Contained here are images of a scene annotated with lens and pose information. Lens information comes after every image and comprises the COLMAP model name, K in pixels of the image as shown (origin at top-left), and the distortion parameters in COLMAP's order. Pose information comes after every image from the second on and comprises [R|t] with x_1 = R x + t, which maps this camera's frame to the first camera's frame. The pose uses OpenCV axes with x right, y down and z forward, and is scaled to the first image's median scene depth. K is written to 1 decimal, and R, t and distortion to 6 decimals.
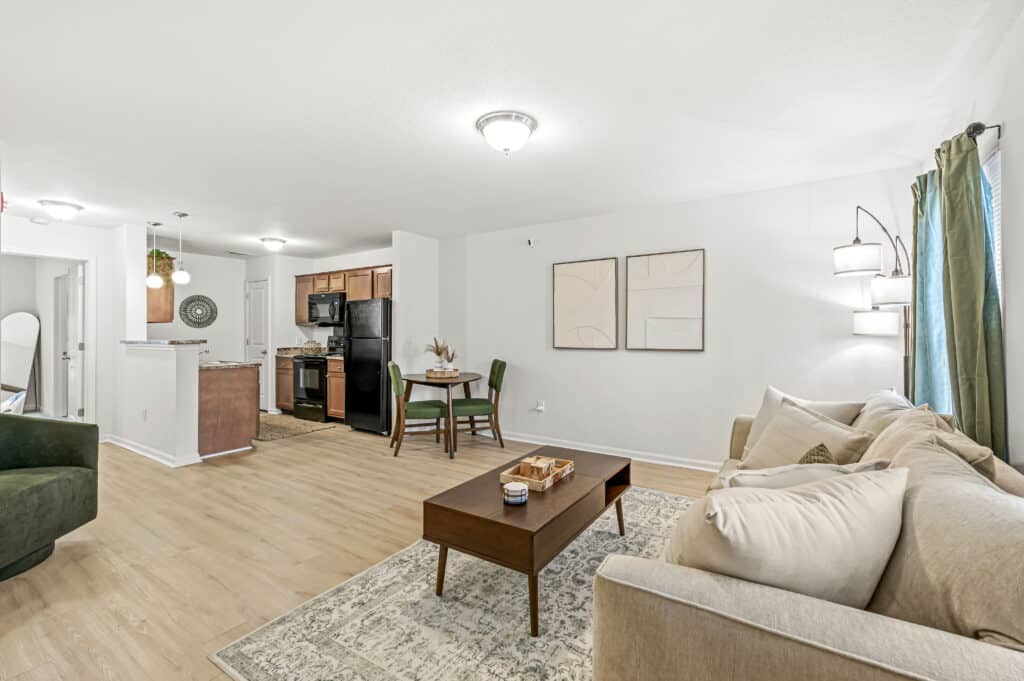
lens RADIAL K [[442.3, 0, 512.4], [0, 442.3, 335.0], [0, 0, 1]] dist [-0.001558, -0.000219]
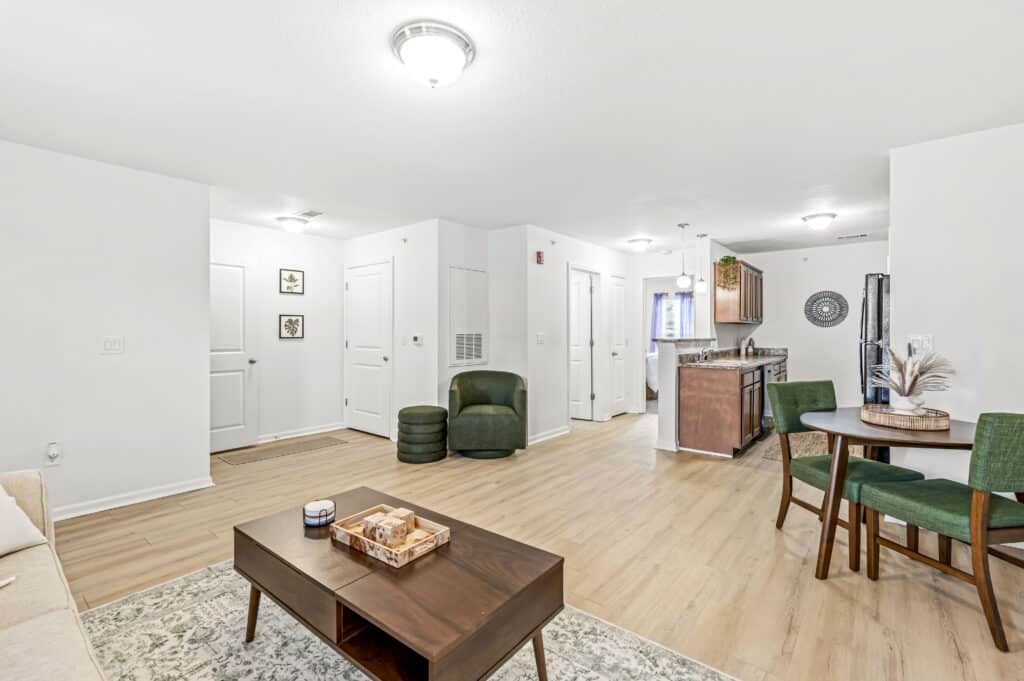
lens RADIAL K [[444.9, 0, 512.4], [0, 444.9, 330.3], [0, 0, 1]] dist [0.018323, -0.000128]
pose [[-0.087535, 0.000951, -0.996161, 0.425451], [-0.002571, 0.999996, 0.001181, -0.010529], [0.996158, 0.002665, -0.087532, 0.703458]]
